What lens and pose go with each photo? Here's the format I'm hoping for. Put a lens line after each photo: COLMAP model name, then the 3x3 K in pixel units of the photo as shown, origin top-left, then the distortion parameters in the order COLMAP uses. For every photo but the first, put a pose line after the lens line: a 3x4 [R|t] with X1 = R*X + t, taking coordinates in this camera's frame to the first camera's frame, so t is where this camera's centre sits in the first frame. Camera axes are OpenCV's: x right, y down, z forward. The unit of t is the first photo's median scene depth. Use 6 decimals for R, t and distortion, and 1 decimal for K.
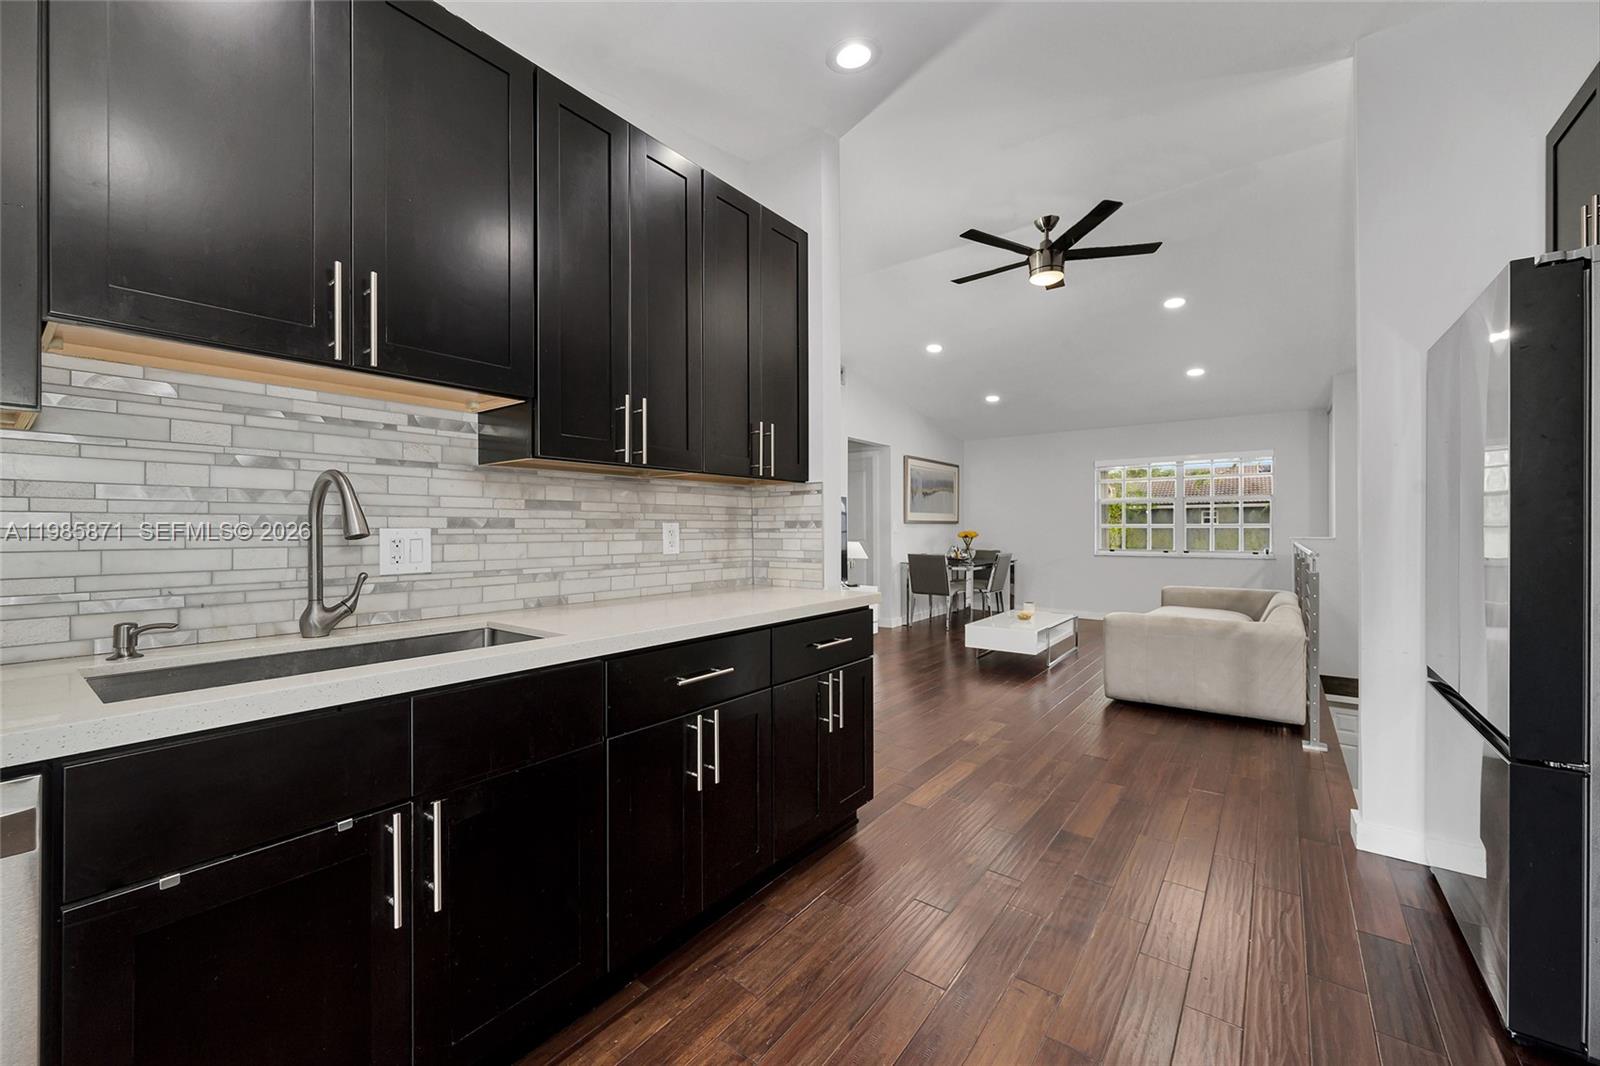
lens RADIAL K [[650.7, 0, 800.7], [0, 650.7, 532.8], [0, 0, 1]] dist [-0.004138, 0.000895]
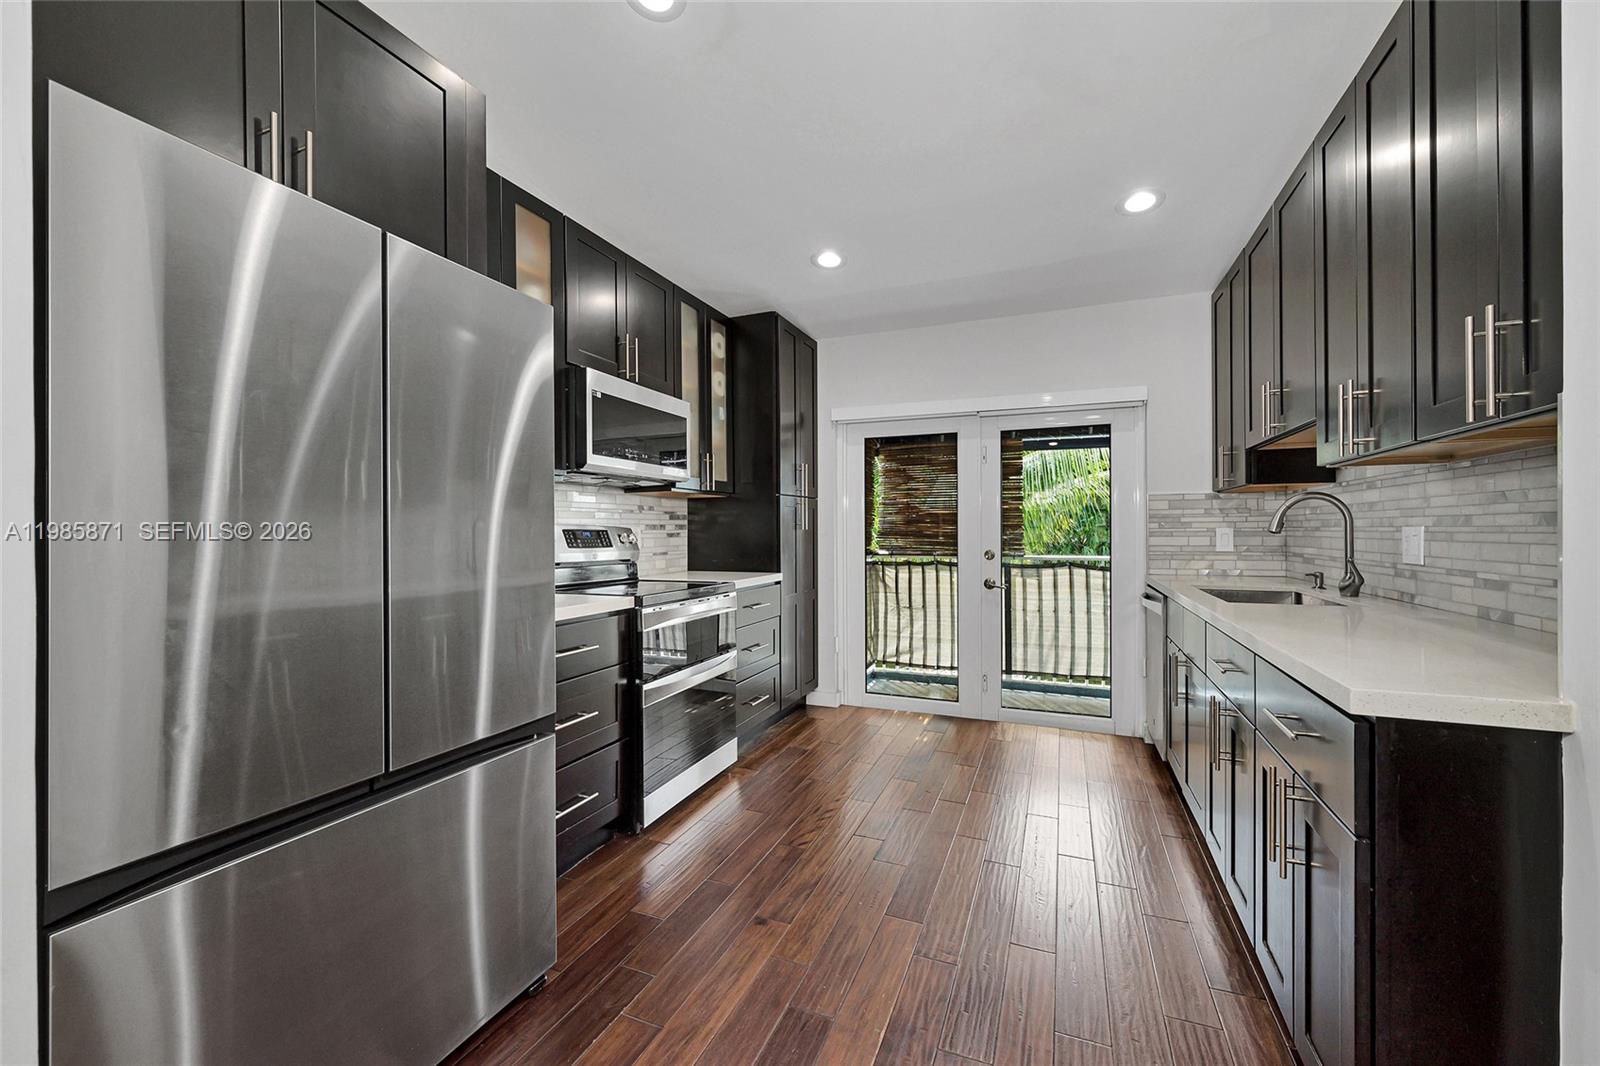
lens RADIAL K [[650.7, 0, 799.3], [0, 650.7, 539.8], [0, 0, 1]] dist [-0.004138, 0.000895]
pose [[-0.968834, 0.015595, -0.247220, 0.692666], [0.011865, 0.999792, 0.016569, -0.014011], [0.247428, 0.013119, -0.968818, 1.647865]]
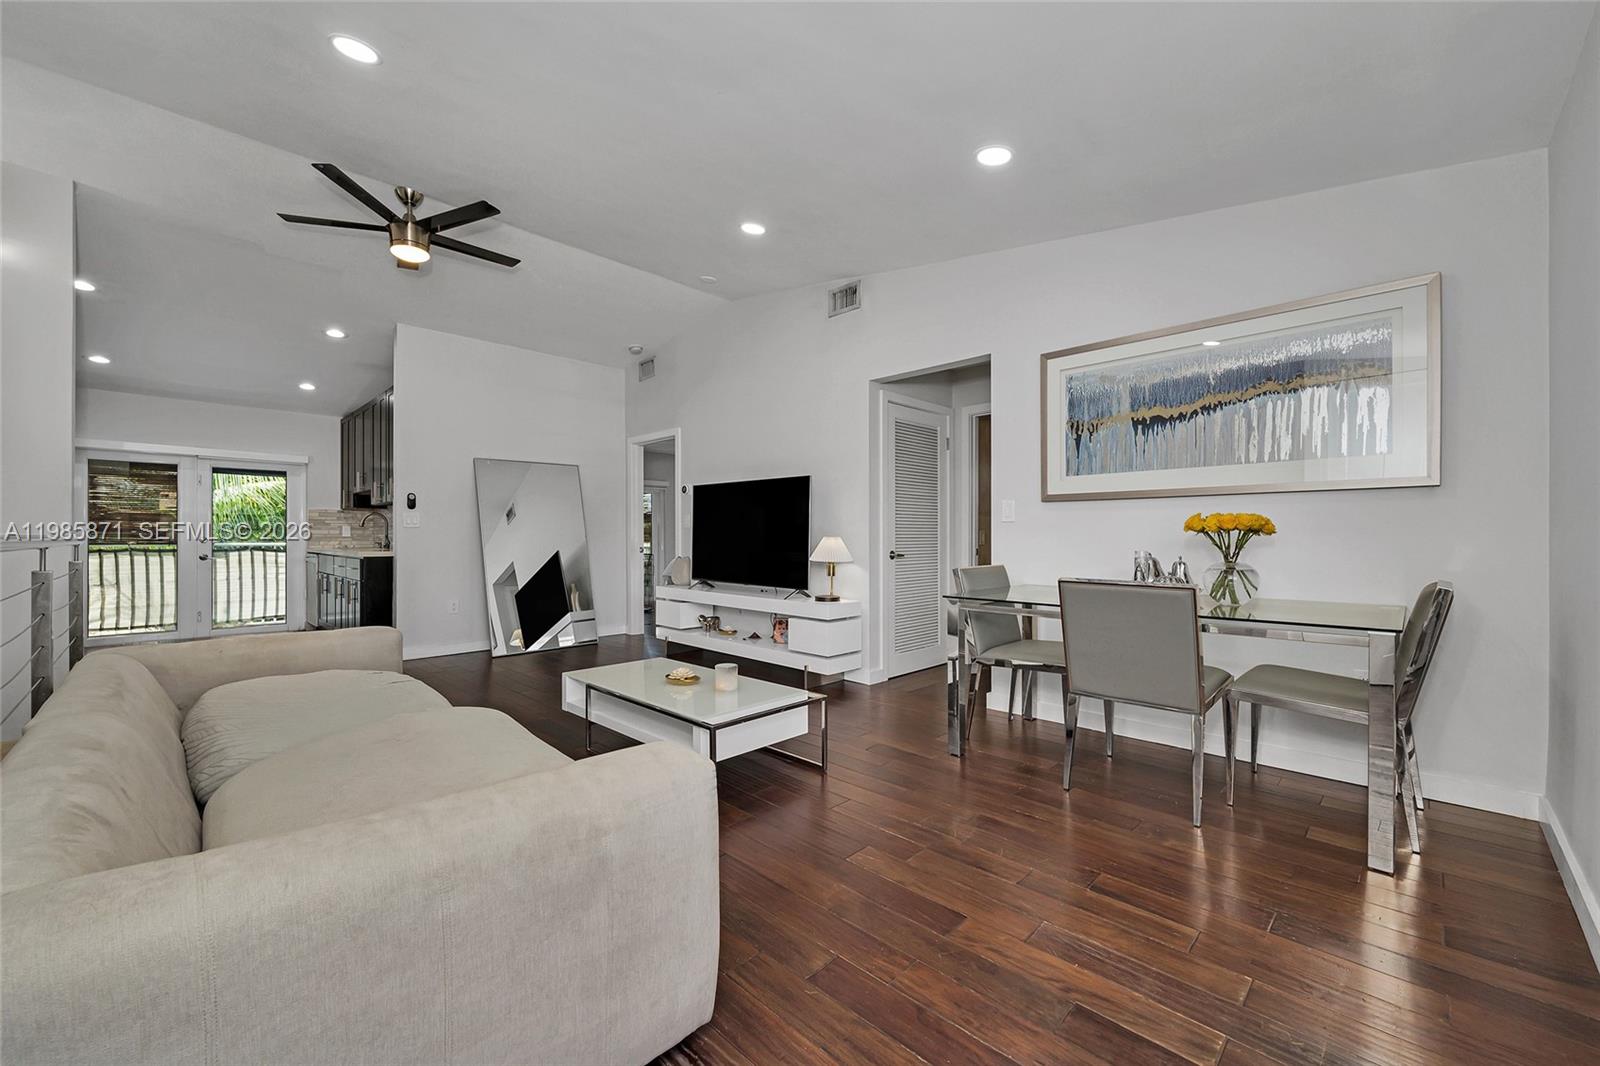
lens RADIAL K [[650.7, 0, 804.1], [0, 650.7, 534.6], [0, 0, 1]] dist [-0.004138, 0.000895]
pose [[-0.158818, 0.002012, -0.987306, 2.486858], [-0.003564, 0.999990, 0.002611, 0.026536], [0.987301, 0.003933, -0.158810, 3.491424]]
